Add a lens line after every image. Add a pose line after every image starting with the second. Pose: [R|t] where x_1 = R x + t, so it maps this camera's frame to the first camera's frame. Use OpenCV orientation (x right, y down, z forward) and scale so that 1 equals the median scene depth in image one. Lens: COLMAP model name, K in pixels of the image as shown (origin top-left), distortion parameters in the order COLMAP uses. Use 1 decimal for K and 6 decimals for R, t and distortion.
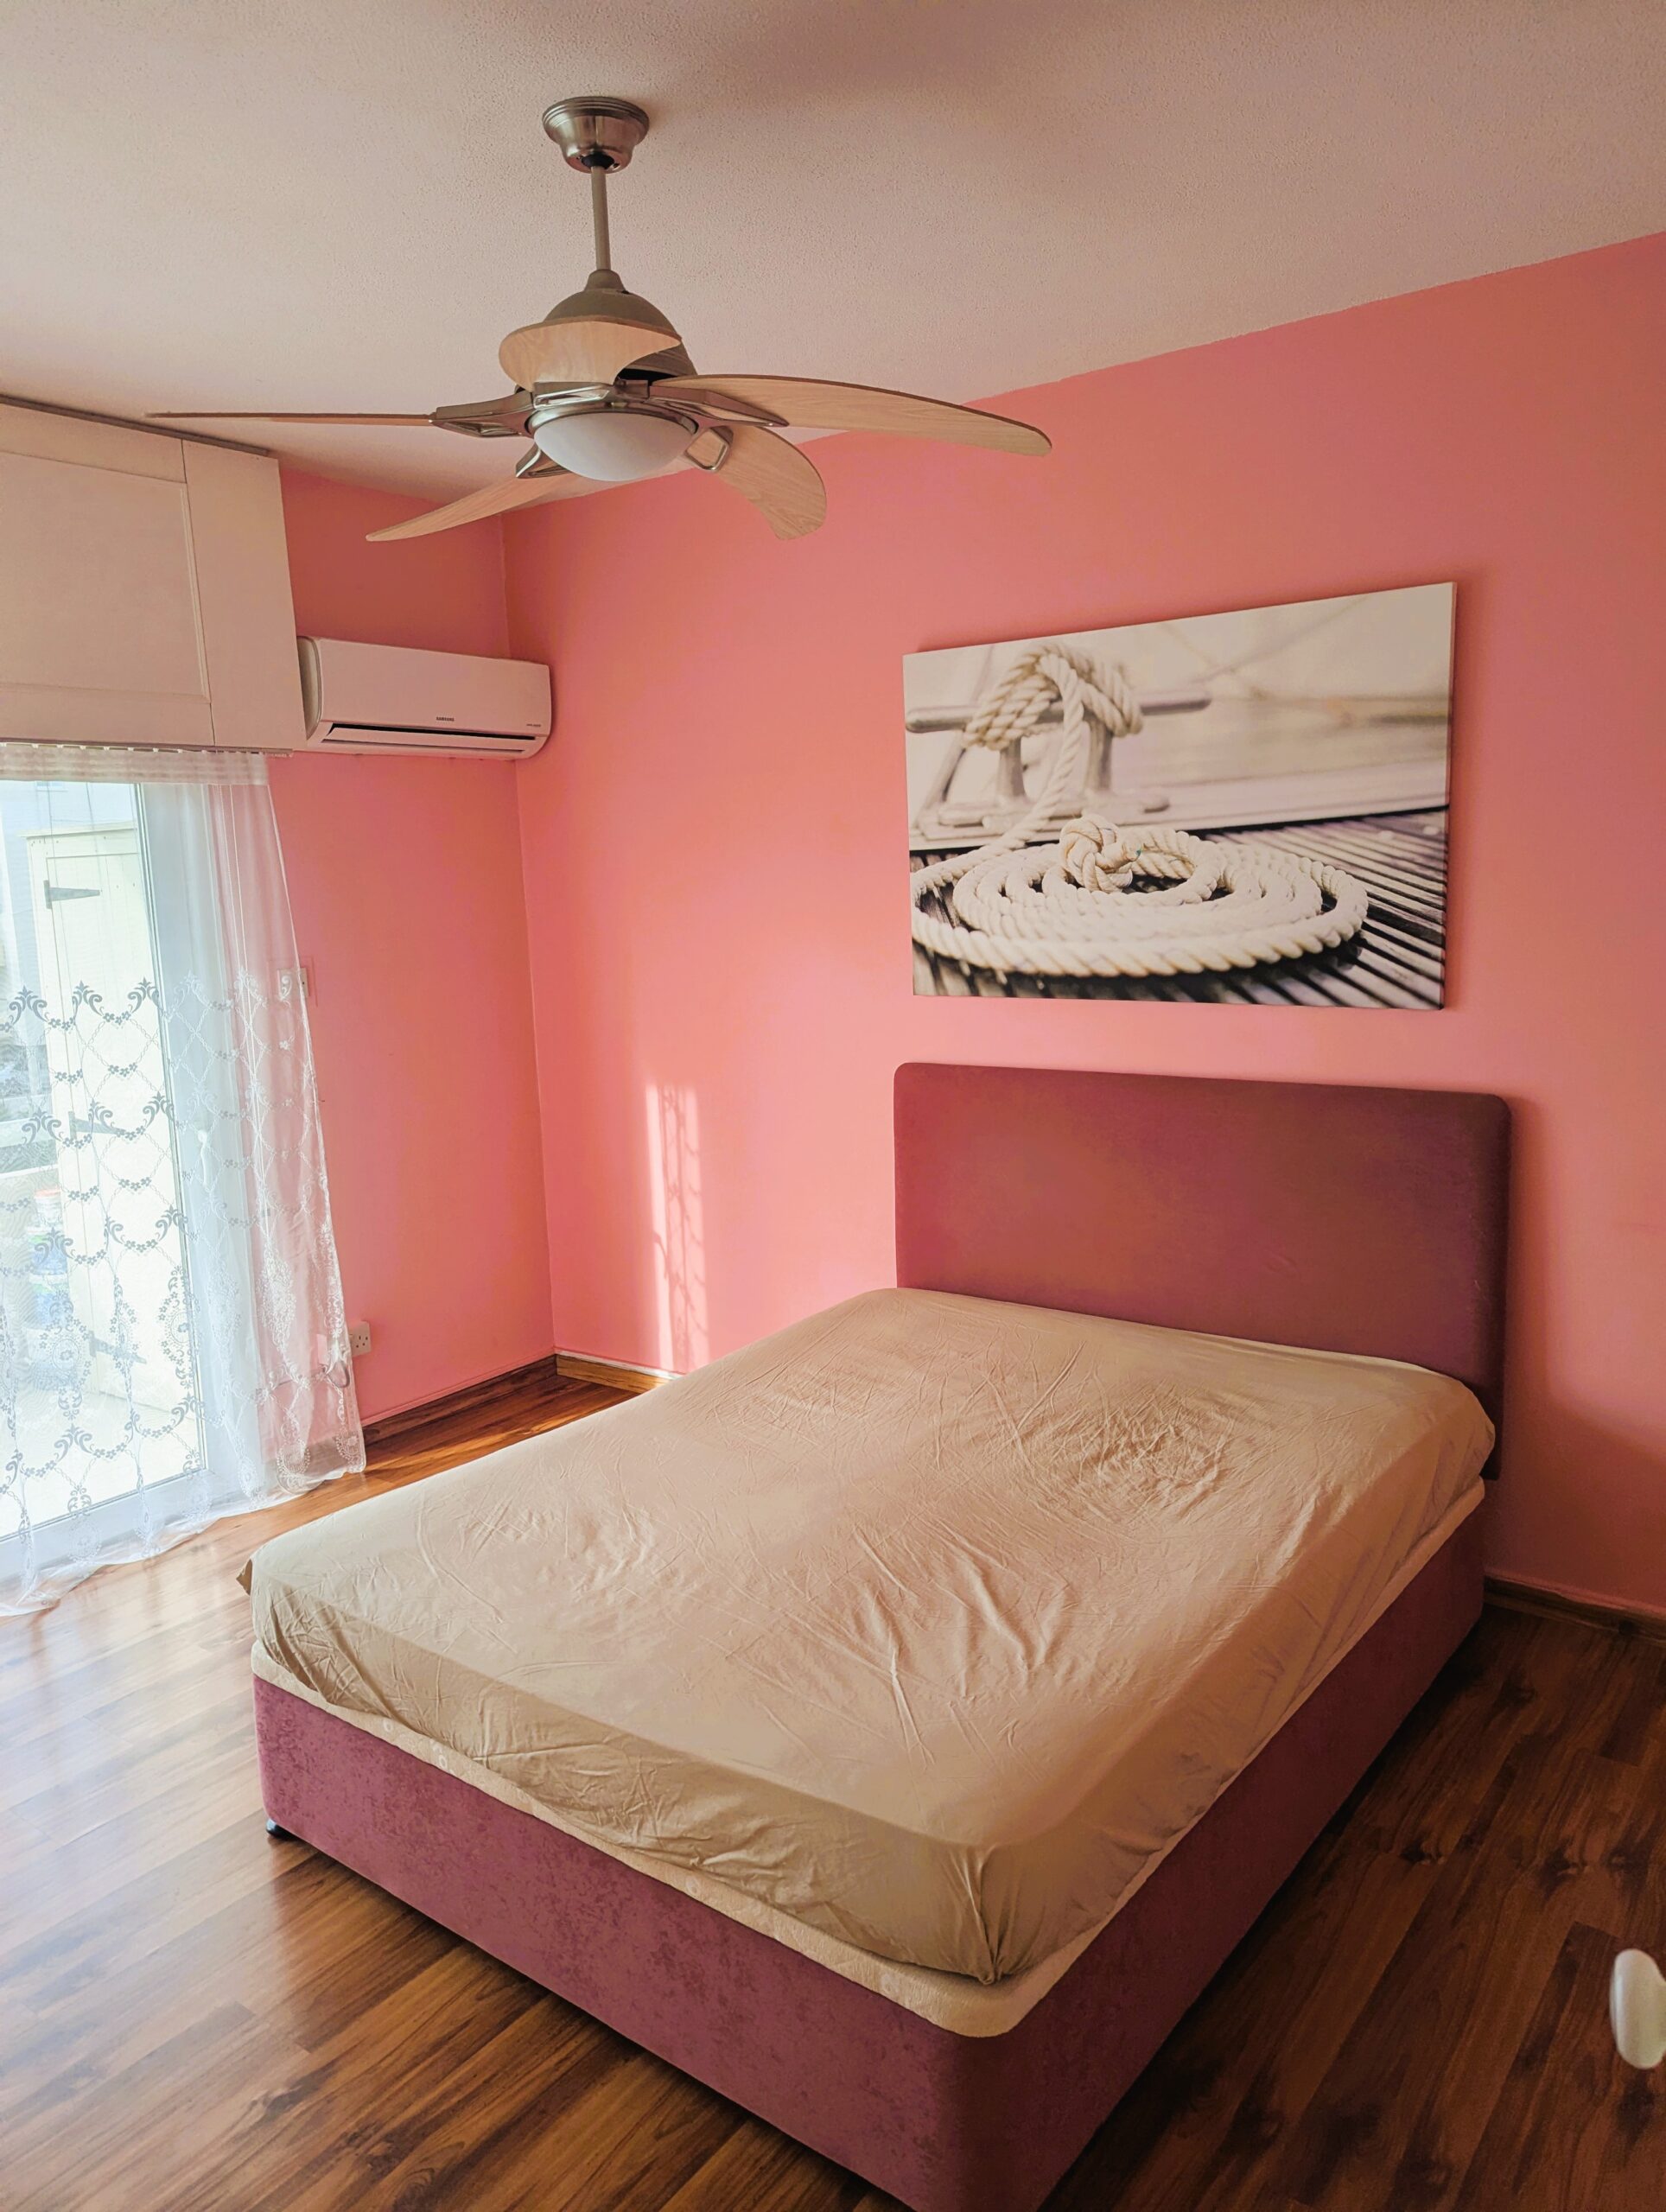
lens RADIAL K [[1566.8, 0, 817.6], [0, 1566.8, 1111.6], [0, 0, 1]] dist [0.040185, -0.029877]
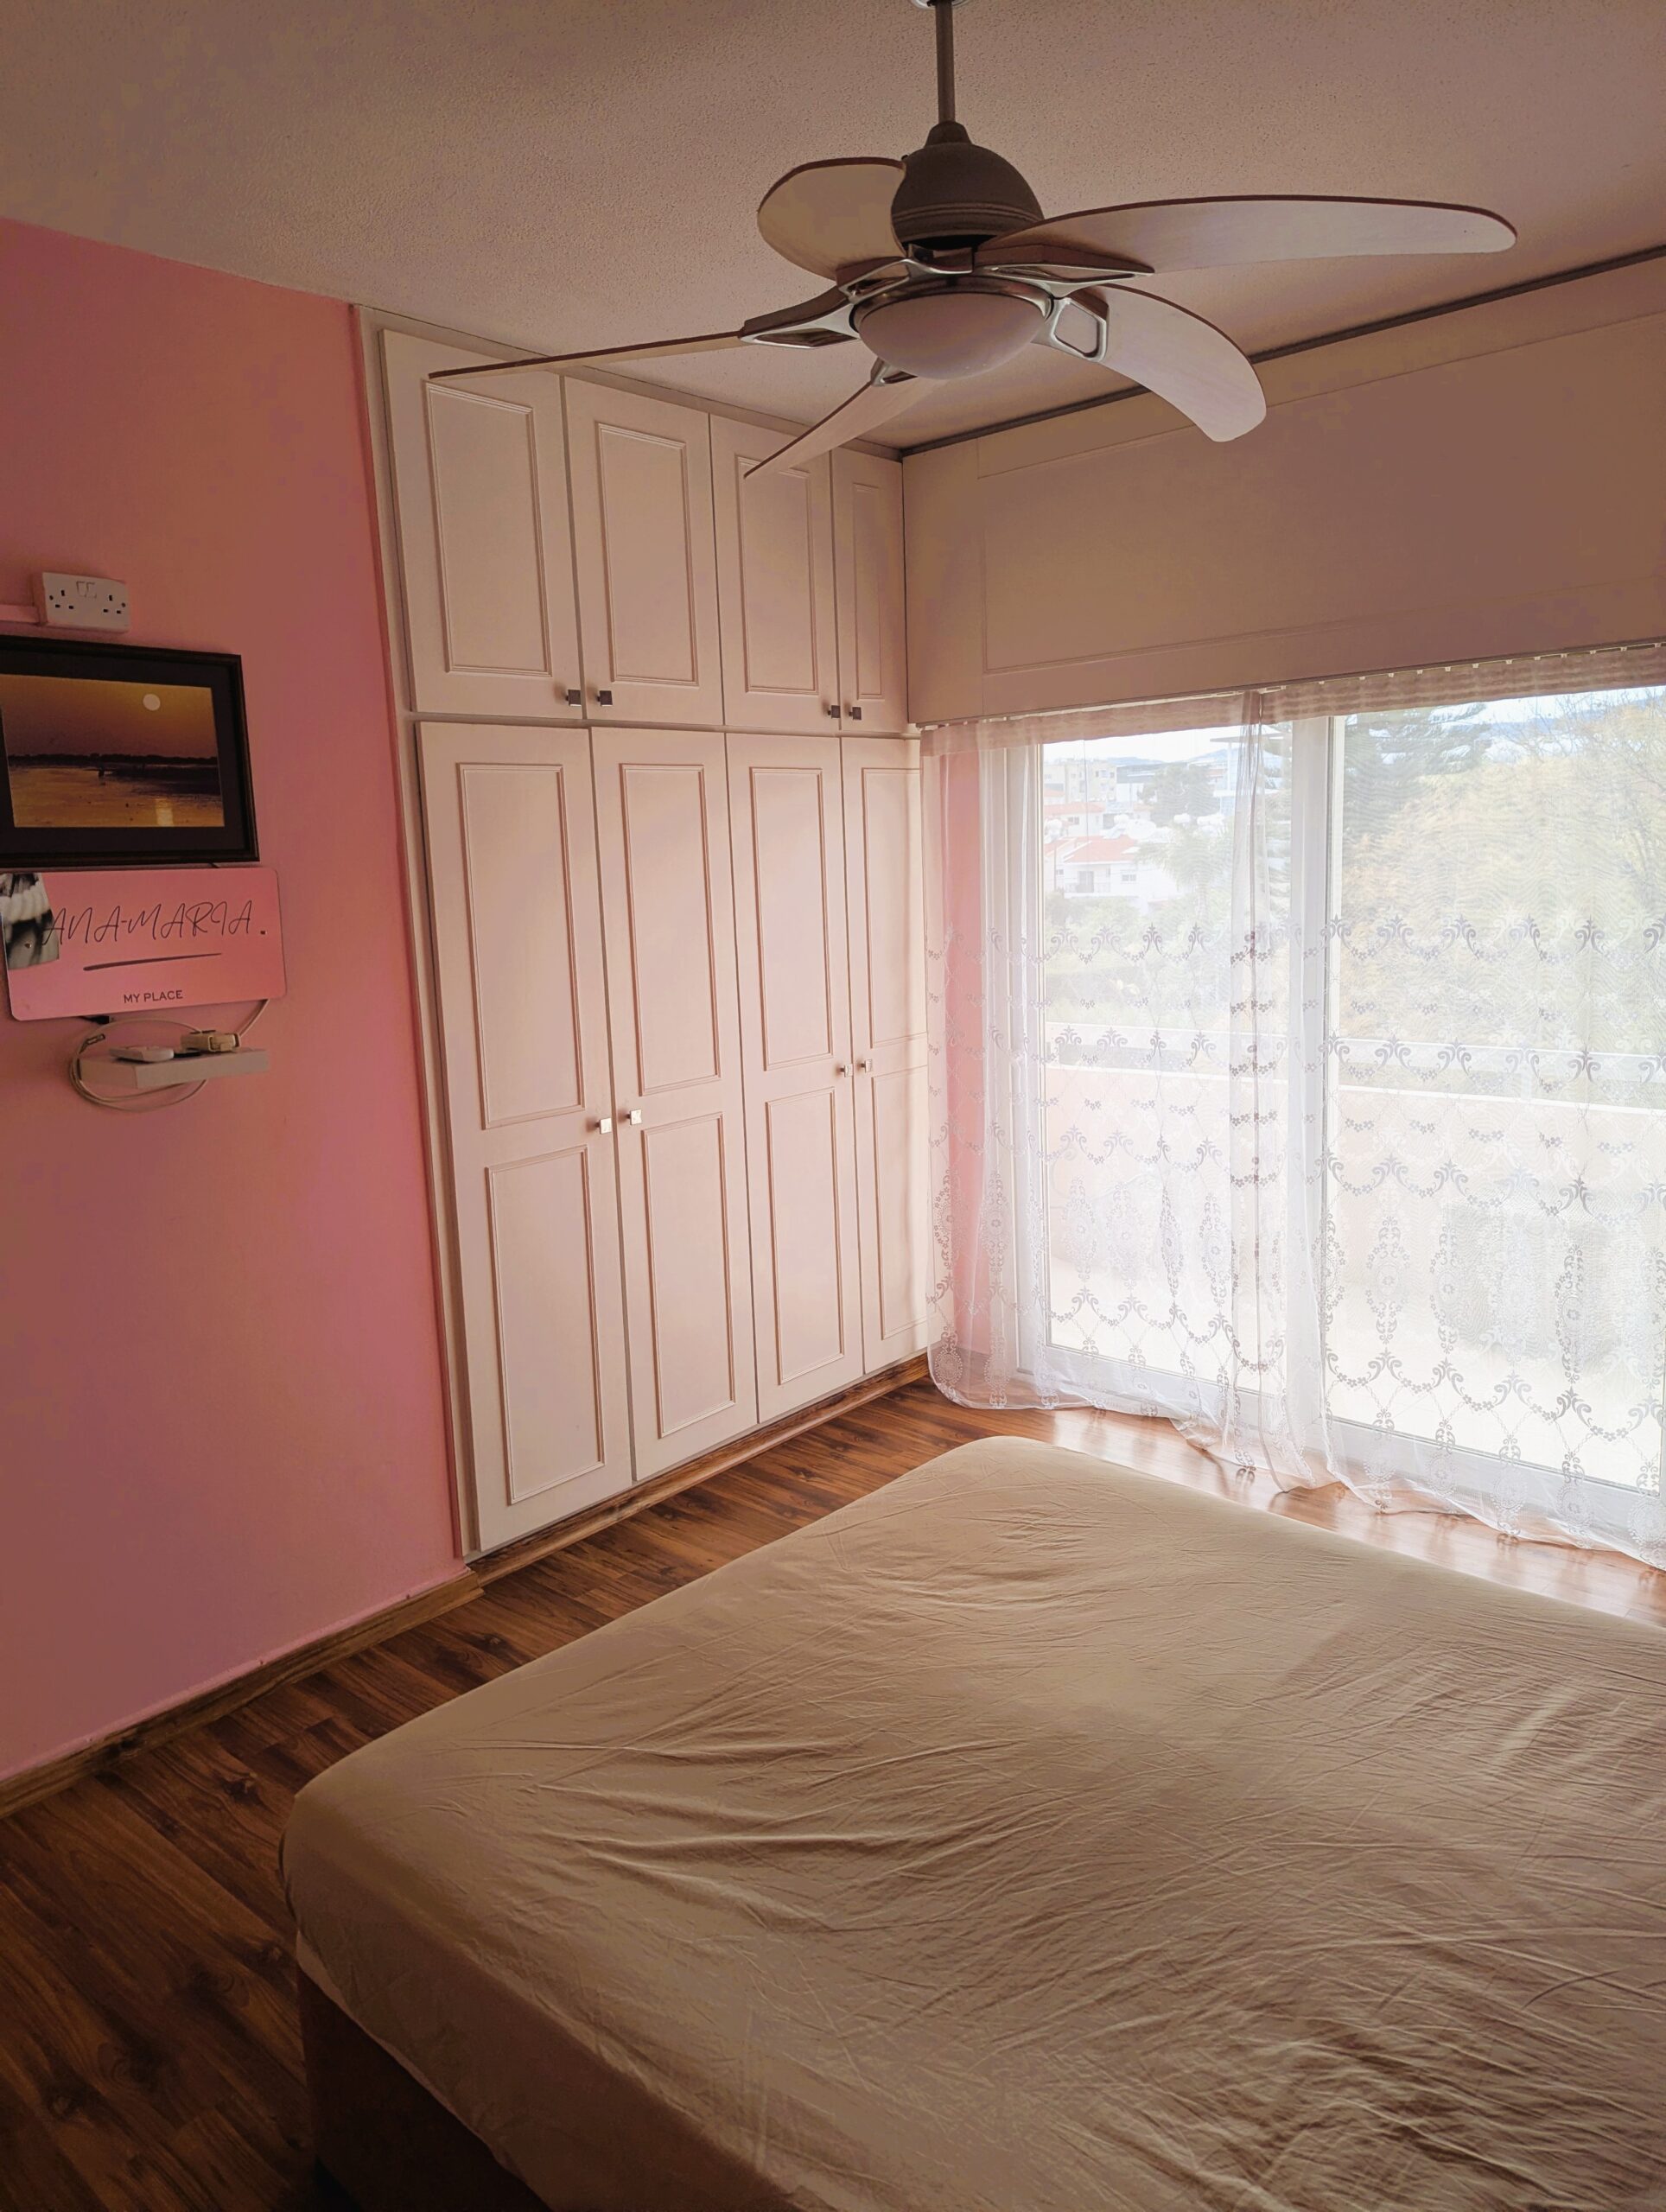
lens RADIAL K [[1566.8, 0, 819.0], [0, 1566.8, 1096.0], [0, 0, 1]] dist [0.040185, -0.029877]
pose [[-0.082406, 0.207400, -0.974779, 0.598759], [-0.121403, 0.968732, 0.216377, -0.155040], [0.989177, 0.136172, -0.054651, 0.785795]]
